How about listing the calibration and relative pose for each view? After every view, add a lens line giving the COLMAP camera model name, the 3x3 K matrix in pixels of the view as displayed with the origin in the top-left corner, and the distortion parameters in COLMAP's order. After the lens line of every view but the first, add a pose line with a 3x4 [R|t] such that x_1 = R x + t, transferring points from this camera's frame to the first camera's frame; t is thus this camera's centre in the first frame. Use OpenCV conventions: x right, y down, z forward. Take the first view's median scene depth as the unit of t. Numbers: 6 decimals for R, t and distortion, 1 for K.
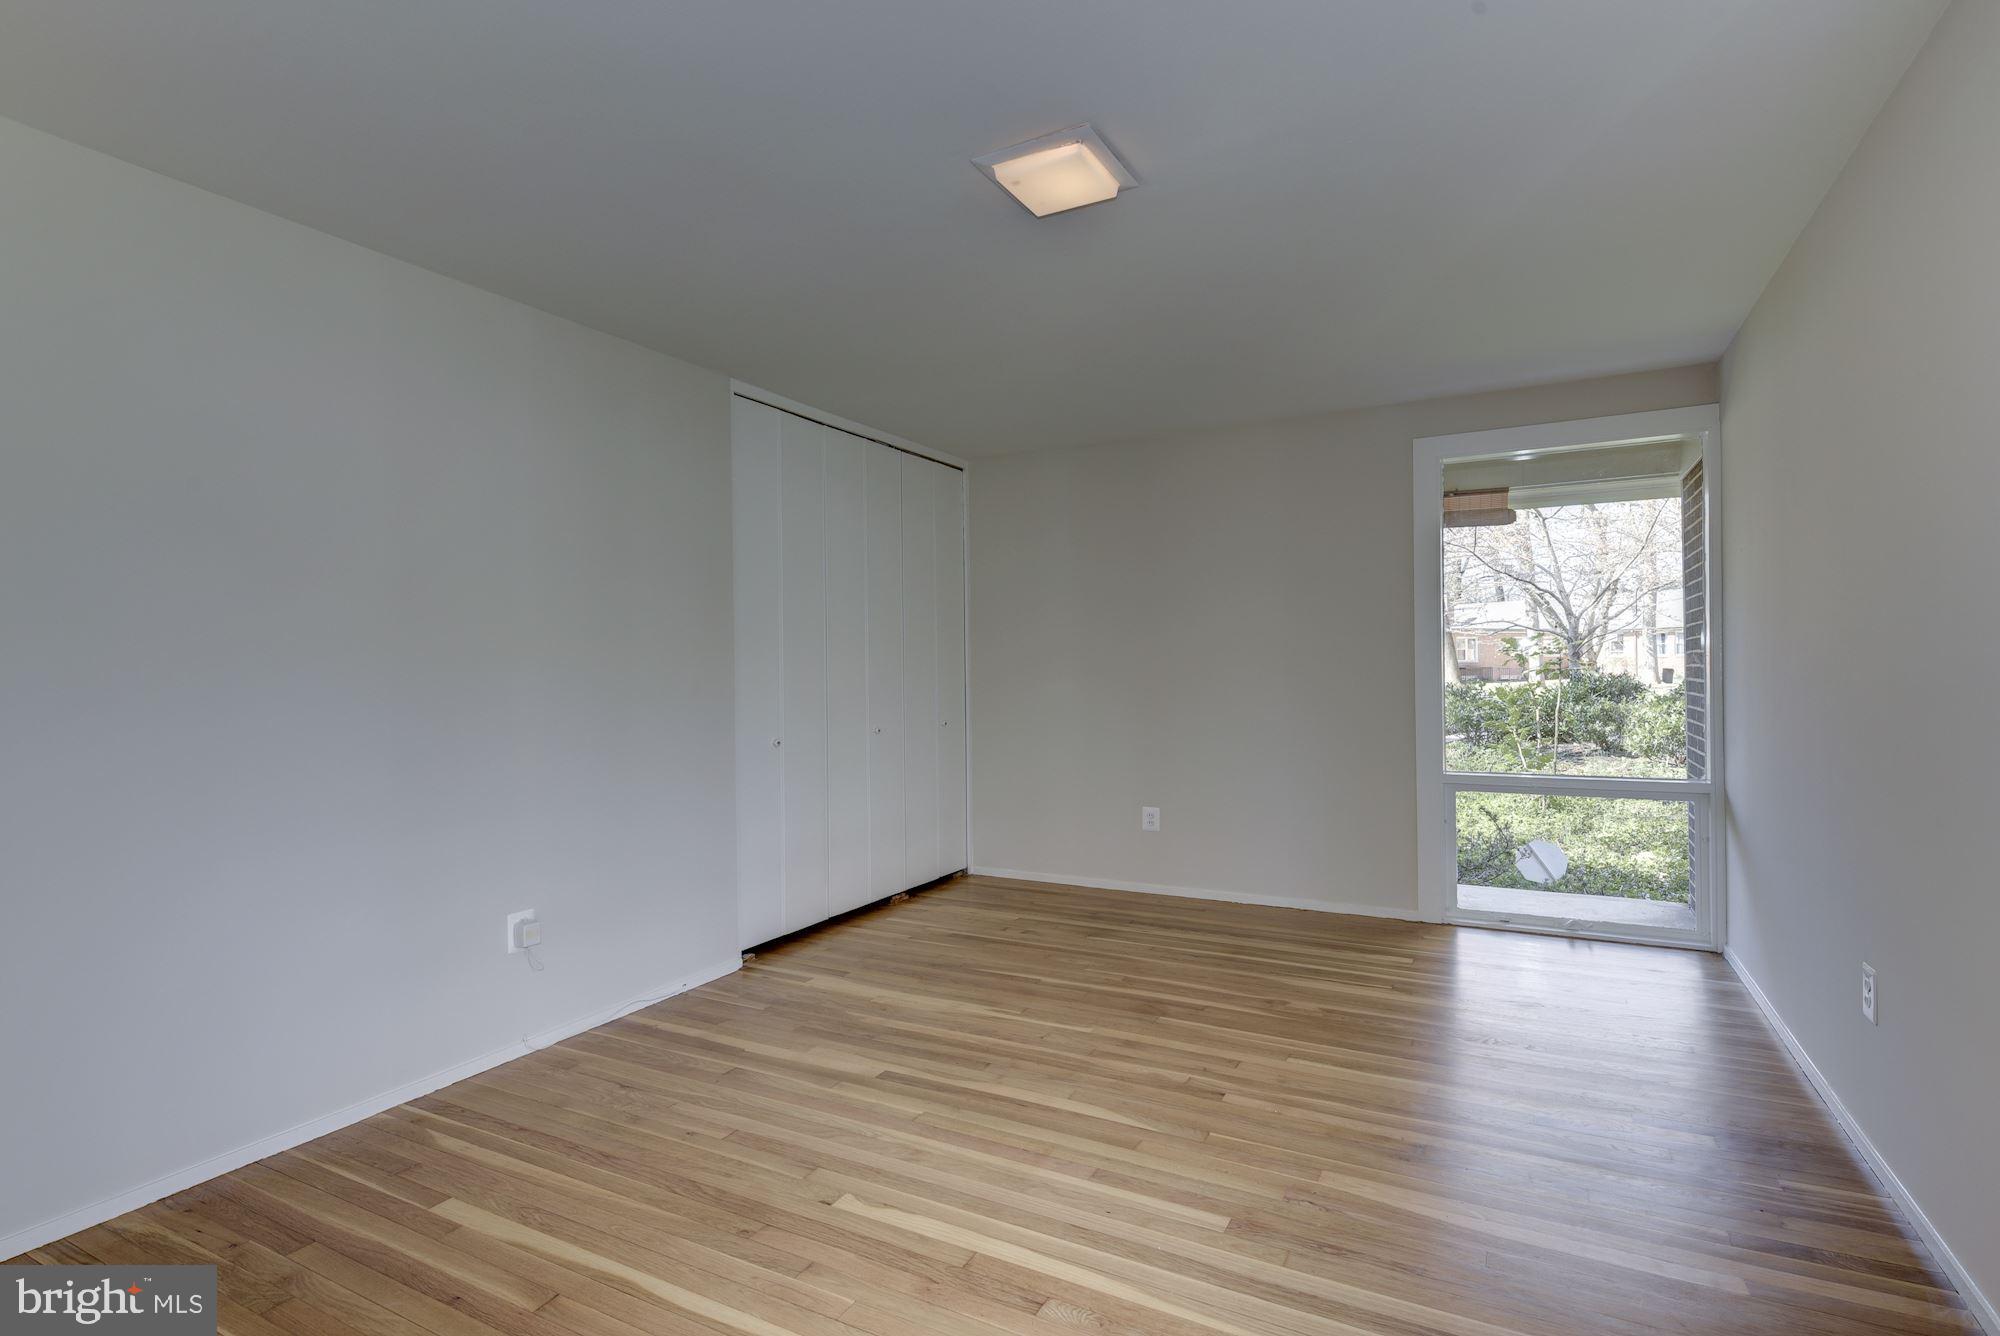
lens RADIAL K [[901.2, 0, 1002.4], [0, 901.2, 677.4], [0, 0, 1]] dist [0.002183, -0.000084]
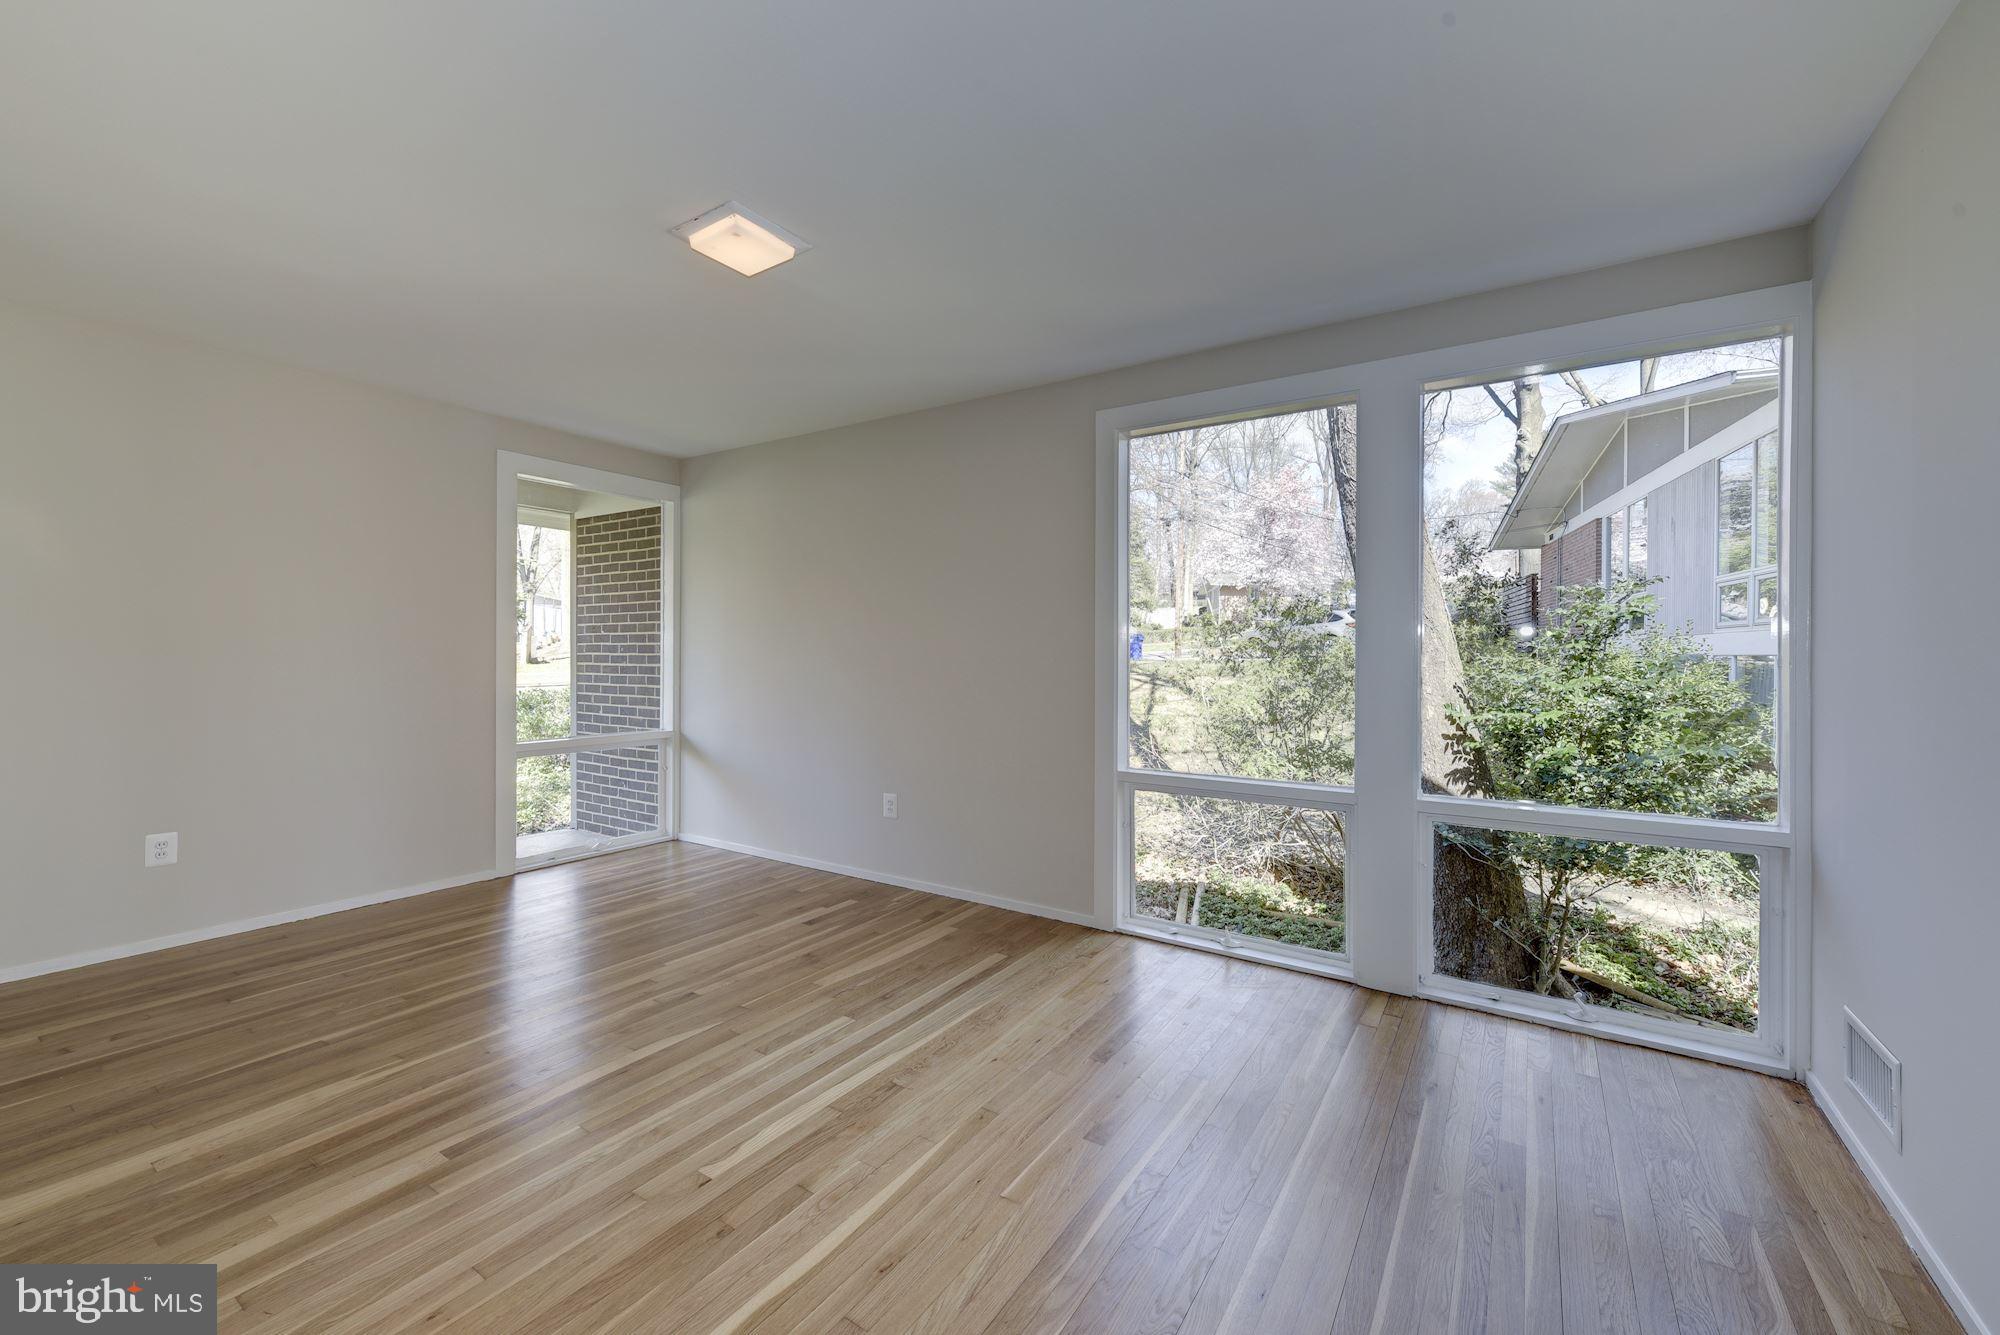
lens RADIAL K [[818.3, 0, 1001.4], [0, 818.3, 660.6], [0, 0, 1]] dist [0.002808, -0.000035]
pose [[0.102013, 0.007828, 0.994752, -0.780996], [0.000178, 0.999969, -0.007887, 0.011792], [-0.994783, 0.000981, 0.102009, 0.429029]]
